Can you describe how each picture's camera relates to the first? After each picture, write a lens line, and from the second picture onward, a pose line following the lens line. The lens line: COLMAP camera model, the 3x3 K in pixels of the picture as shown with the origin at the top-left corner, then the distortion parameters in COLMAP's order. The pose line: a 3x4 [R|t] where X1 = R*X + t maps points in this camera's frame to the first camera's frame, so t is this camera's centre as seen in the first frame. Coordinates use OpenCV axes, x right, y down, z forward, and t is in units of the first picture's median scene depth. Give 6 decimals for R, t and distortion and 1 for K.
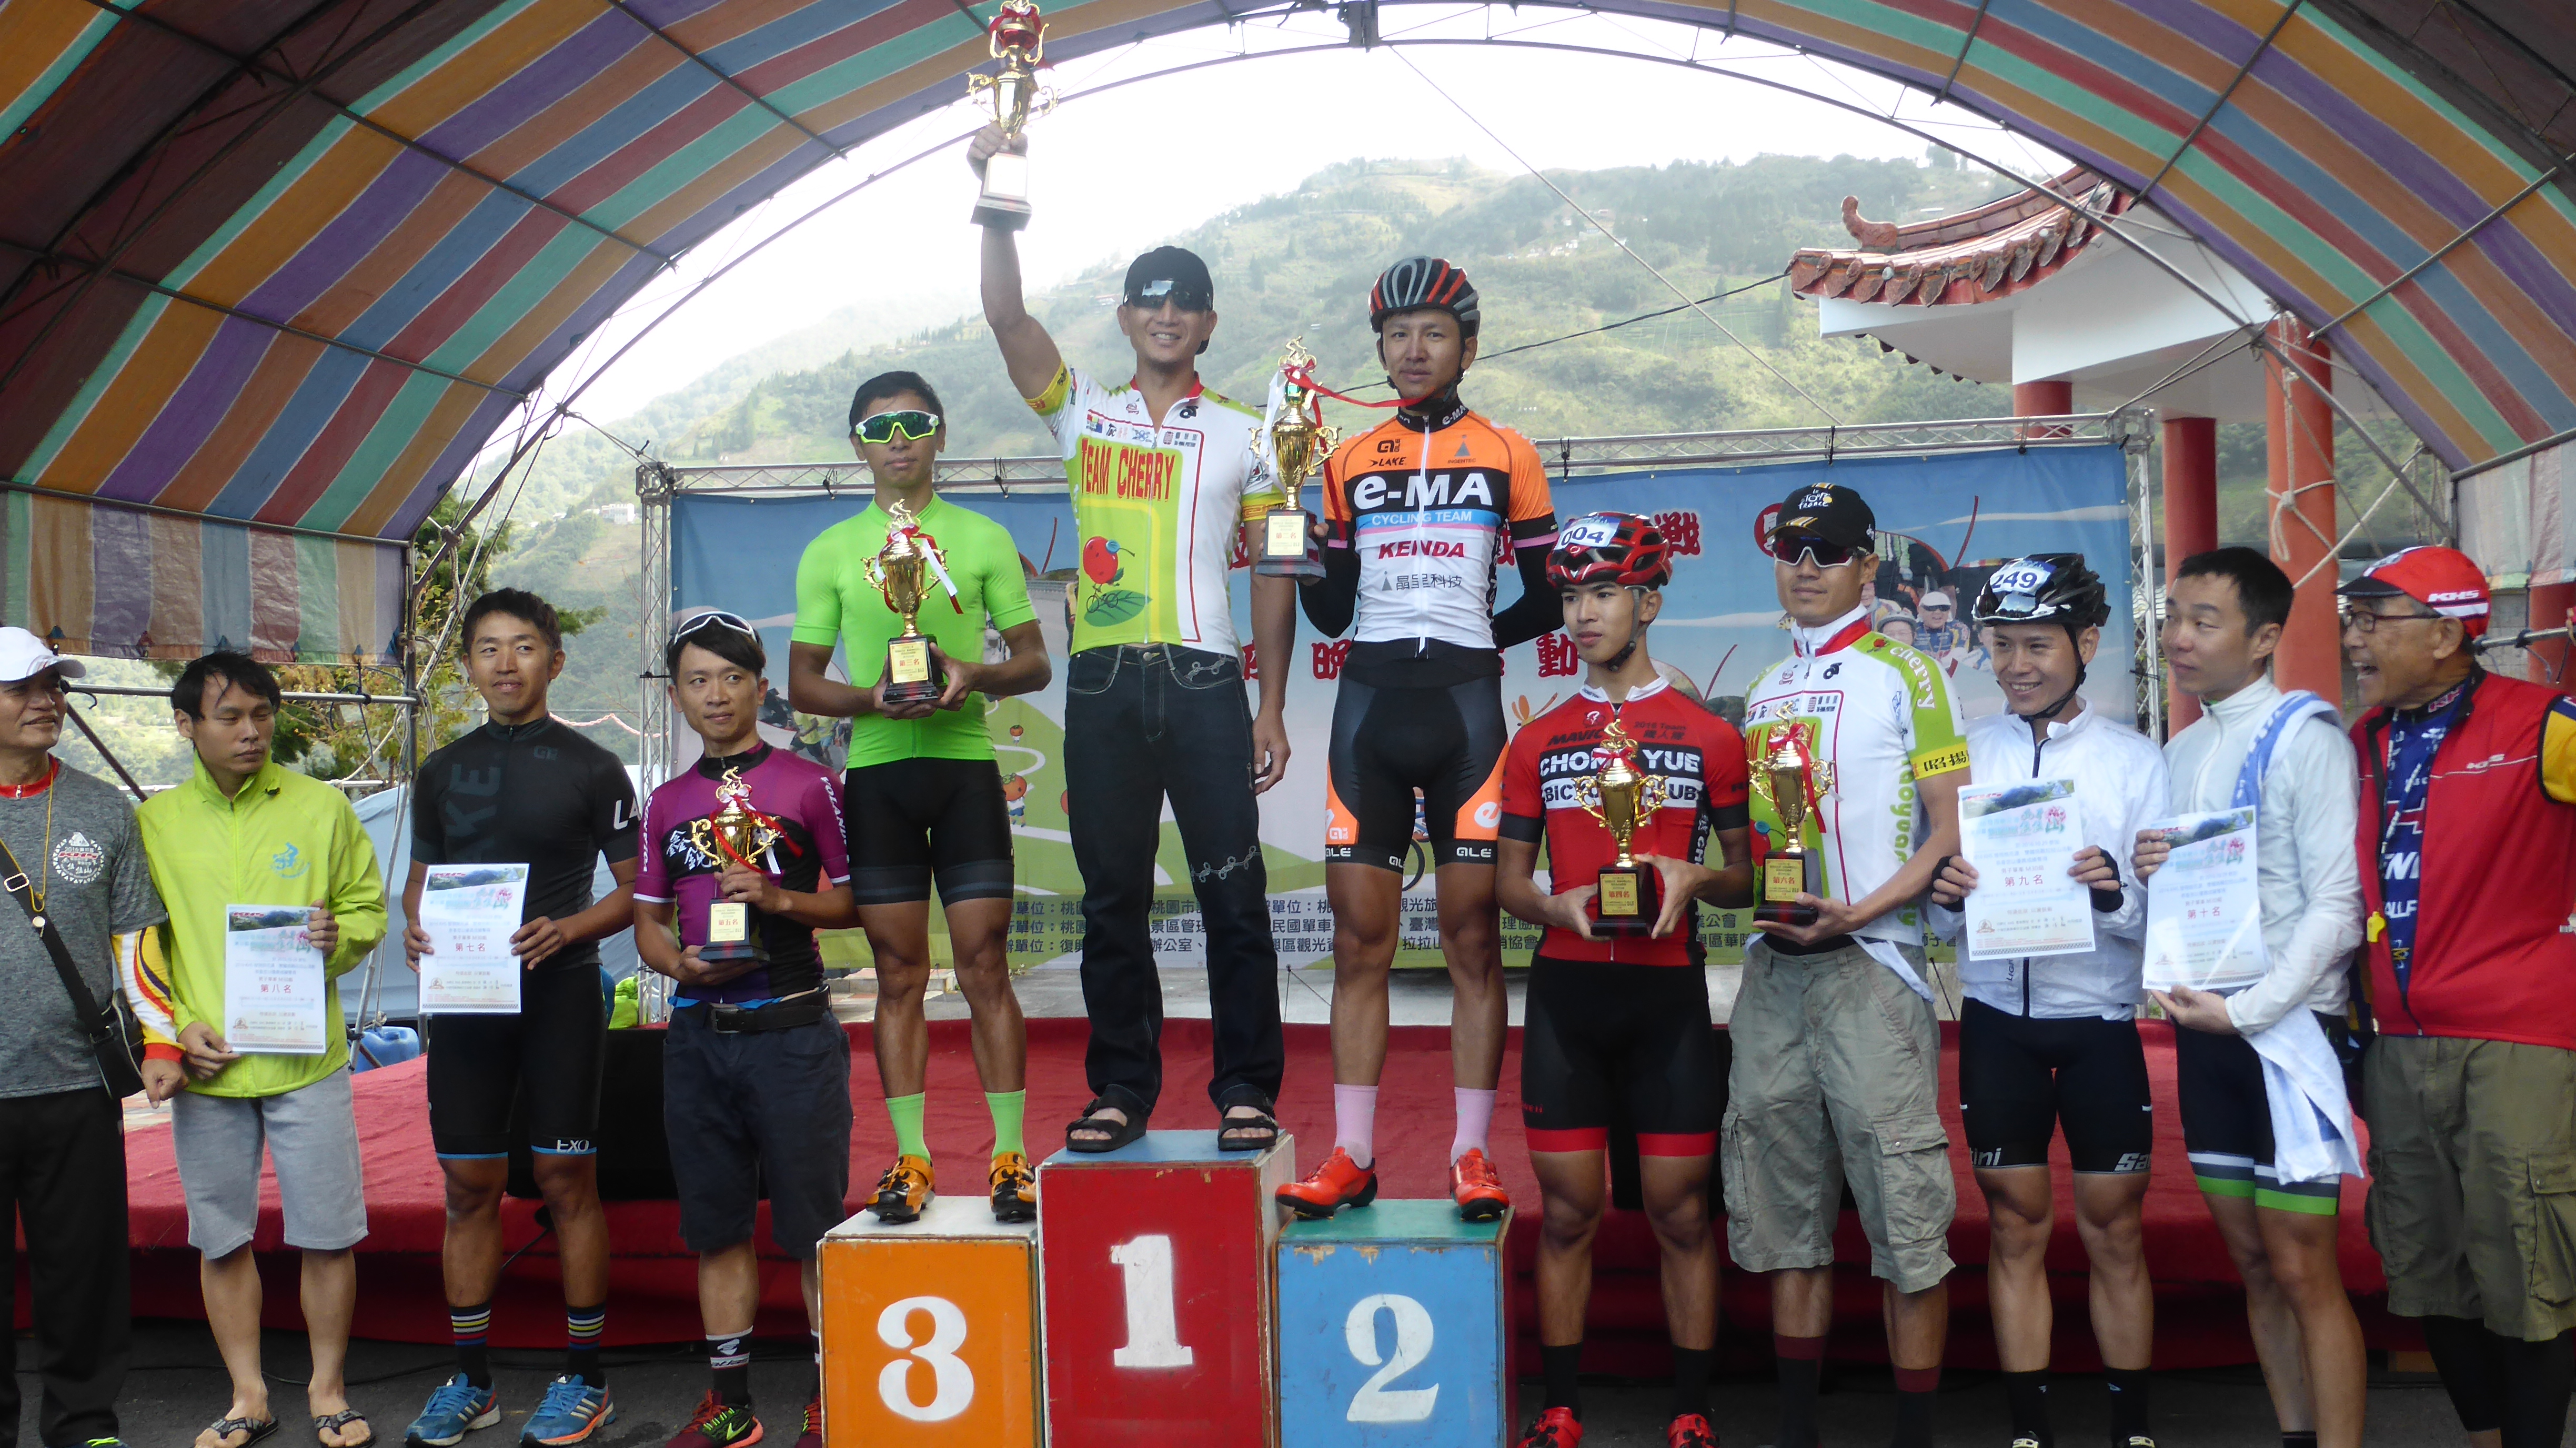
lens RADIAL K [[2598.5, 0, 1280.1], [0, 2598.5, 709.6], [0, 0, 1]] dist [-0.063490, 0.024105]
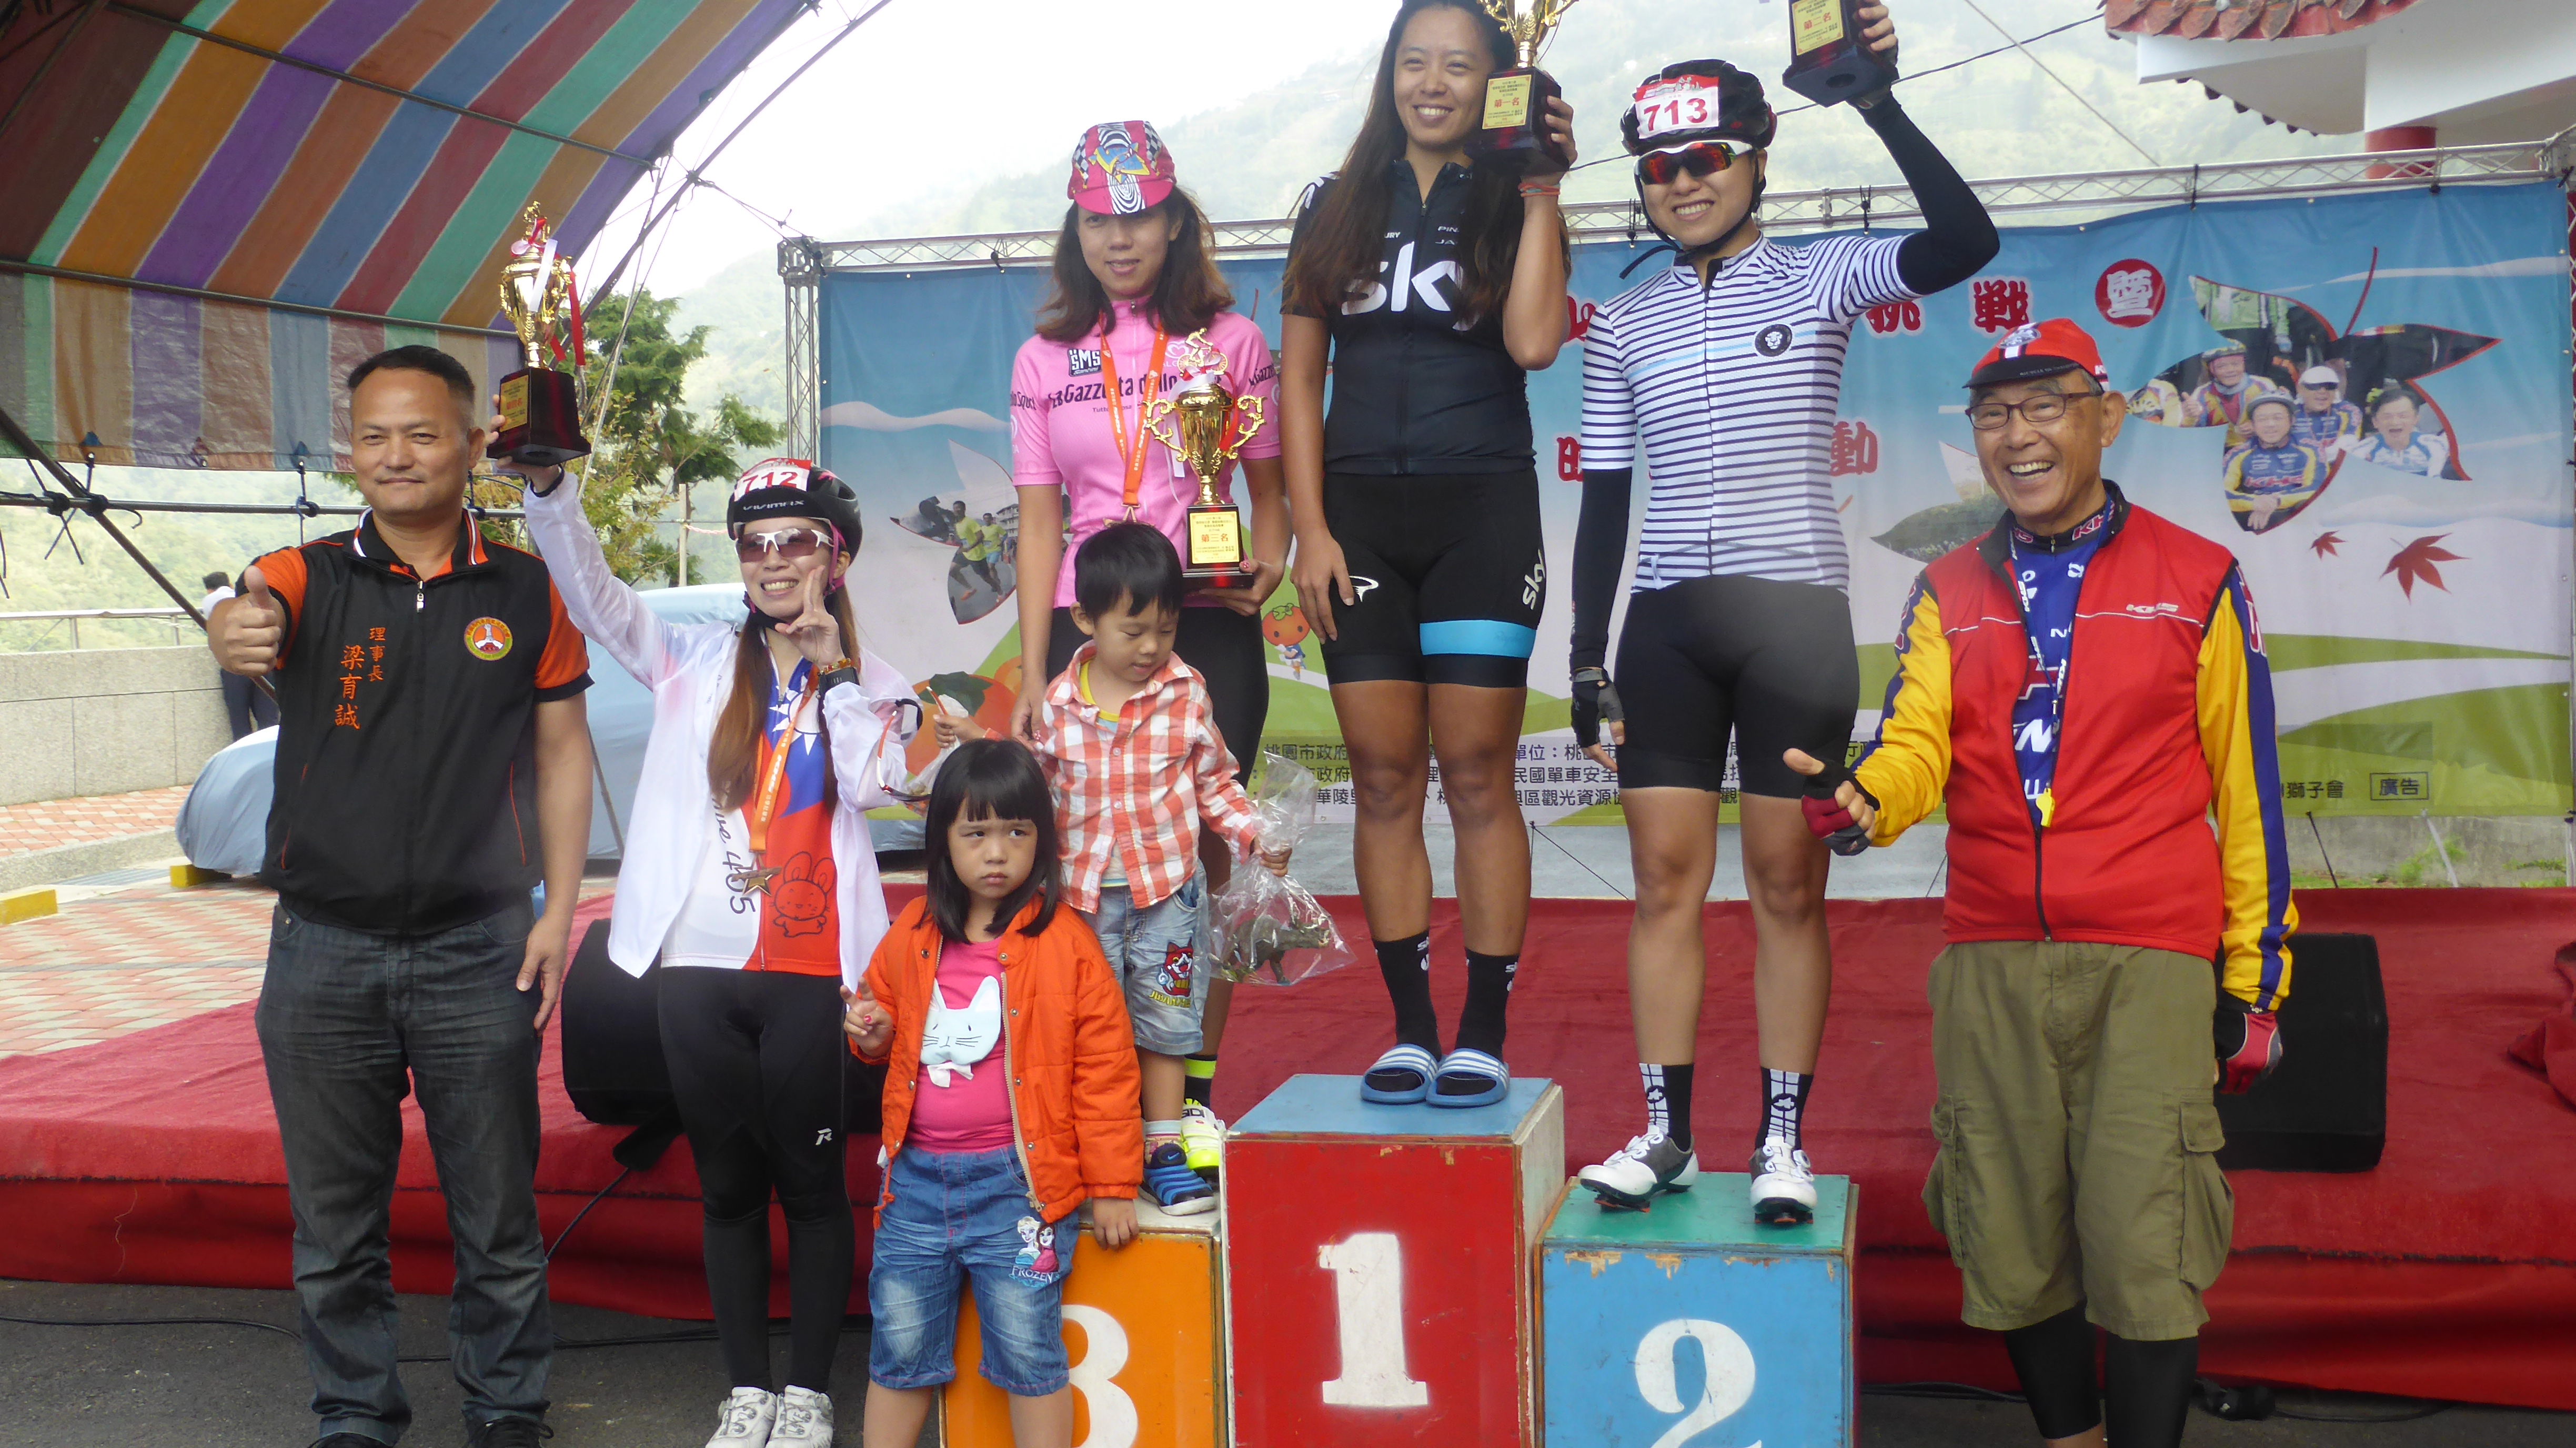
lens RADIAL K [[2614.4, 0, 1288.0], [0, 2614.4, 724.0], [0, 0, 1]] dist [-0.043153, -0.010711]
pose [[0.996411, -0.002109, -0.084621, -0.005403], [0.008904, 0.996755, 0.080007, -0.001250], [0.084178, -0.080473, 0.993196, 0.146561]]
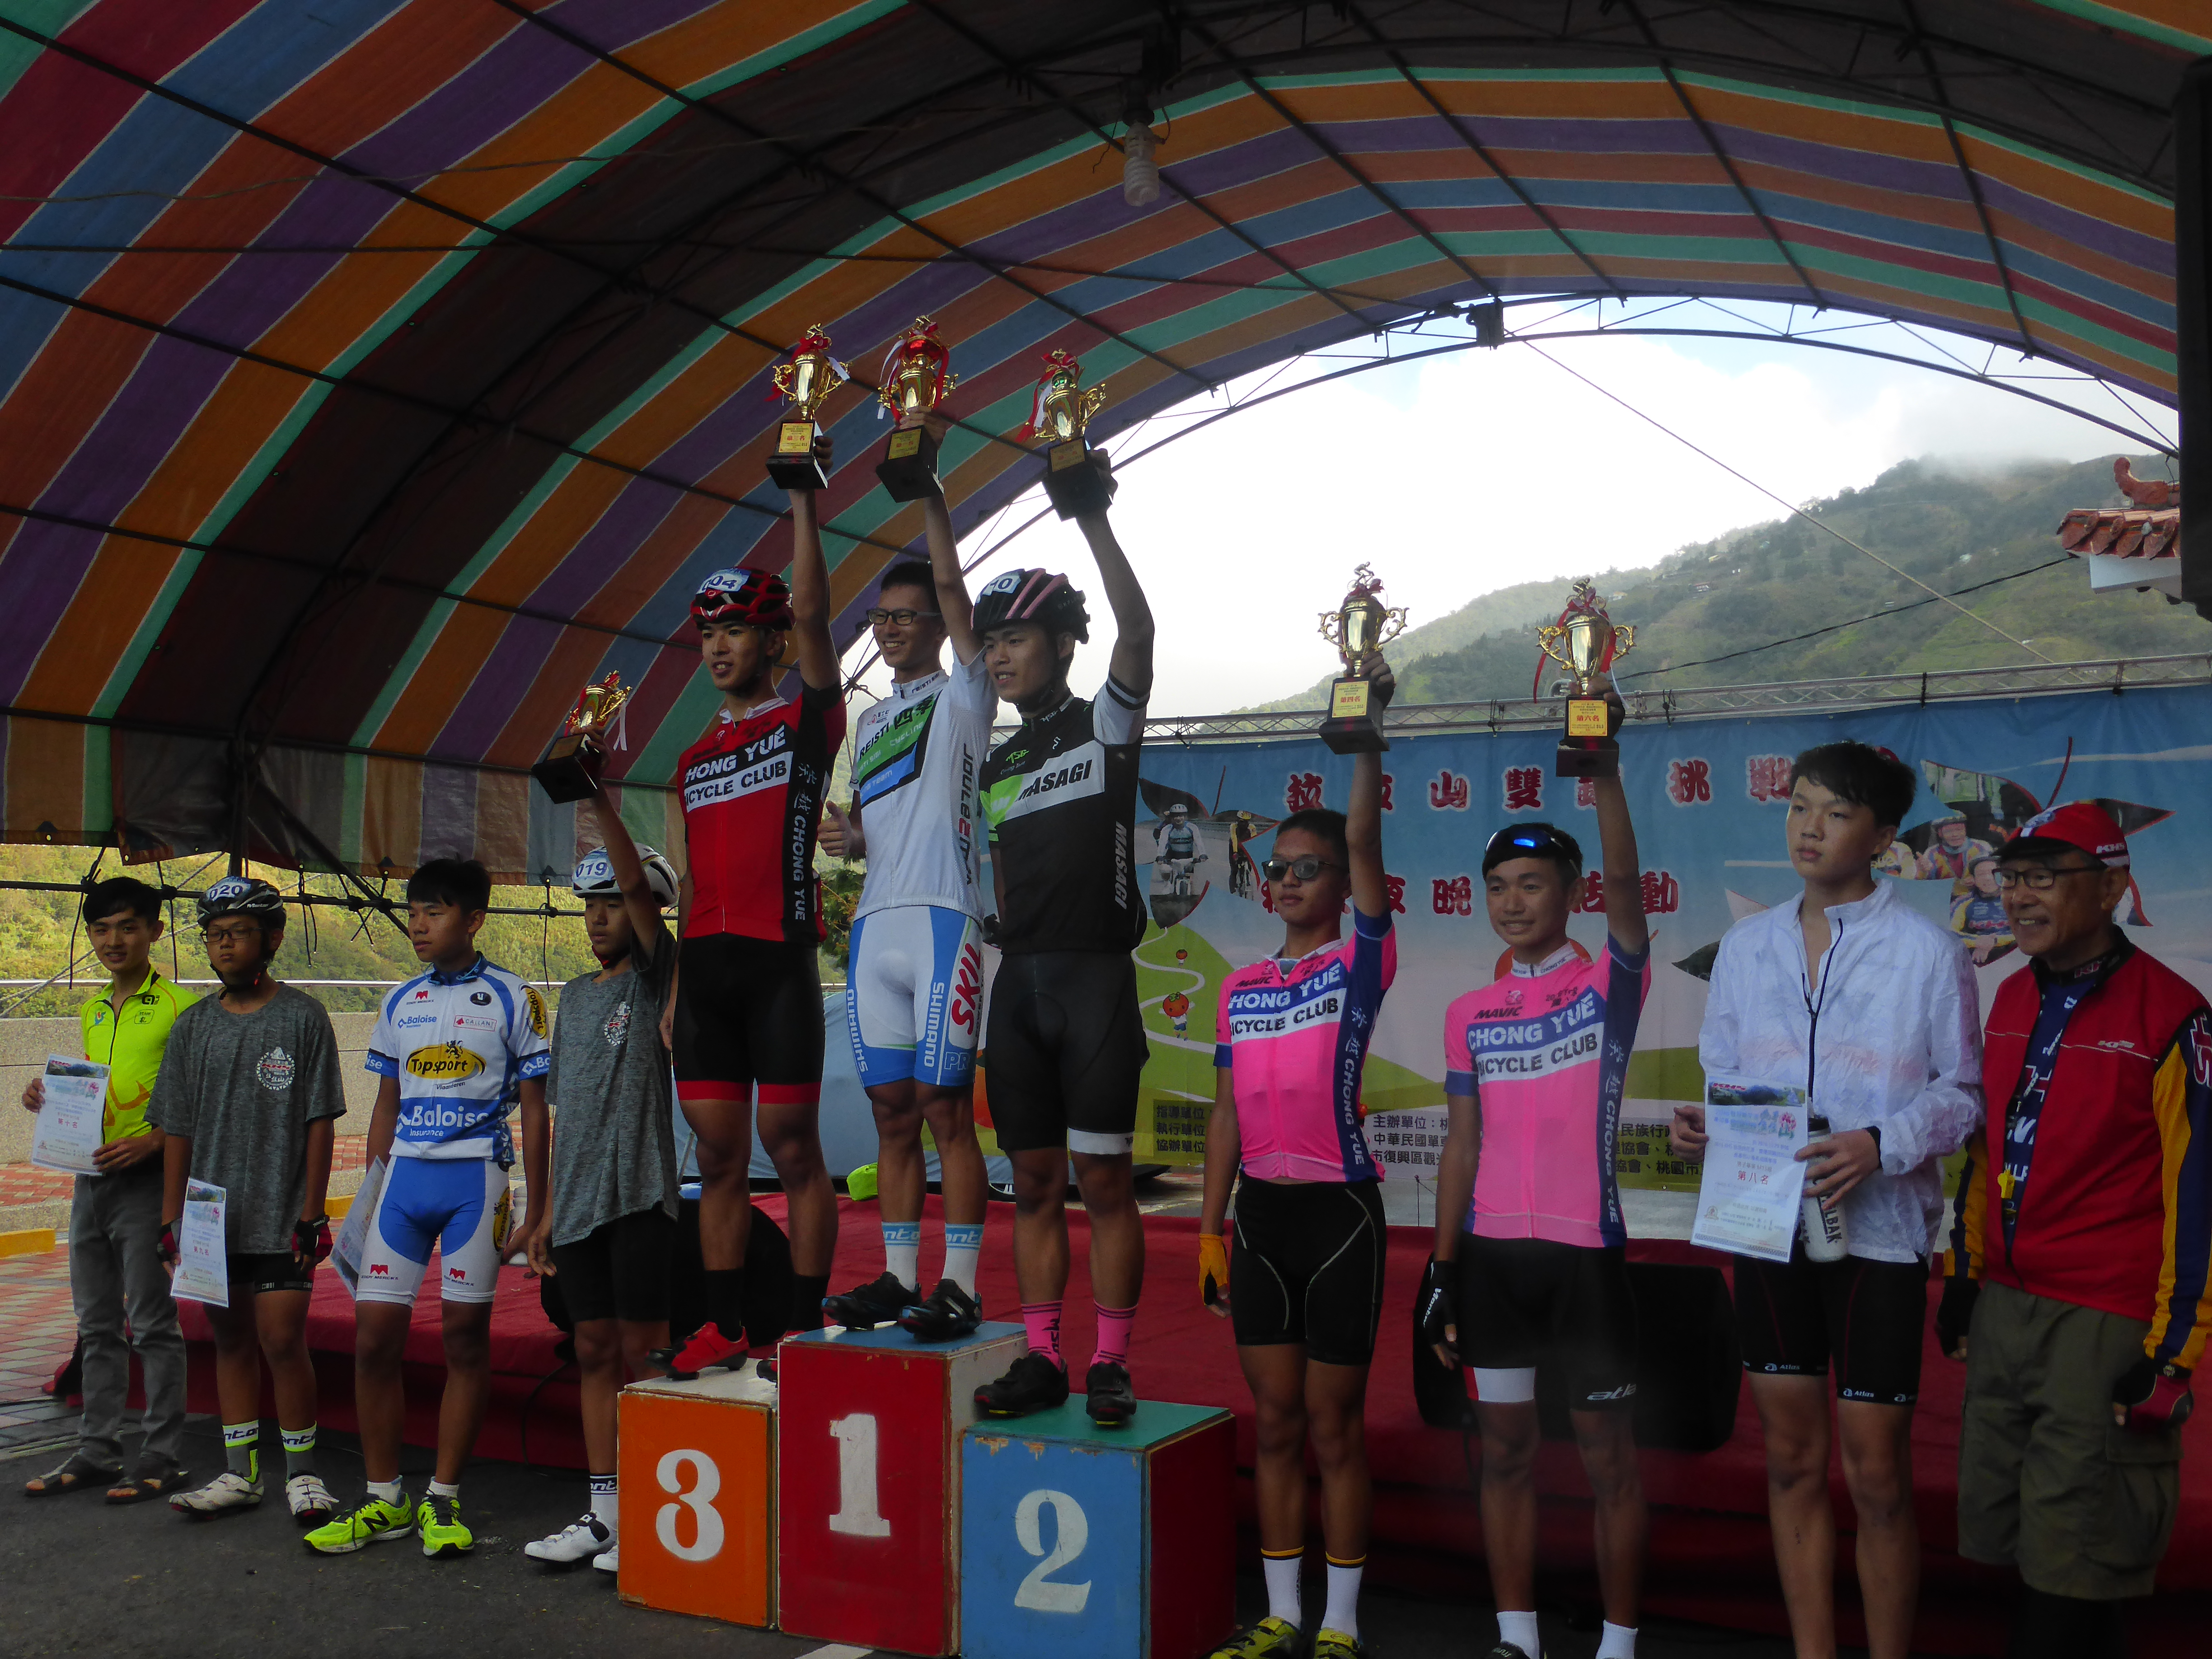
lens RADIAL K [[2171.3, 0, 1106.6], [0, 2171.3, 811.0], [0, 0, 1]] dist [-0.075433, 0.083155]
pose [[0.943882, -0.003025, -0.330269, 0.193157], [-0.015778, 0.998403, -0.054238, -0.002549], [0.329906, 0.056405, 0.942327, 0.085422]]
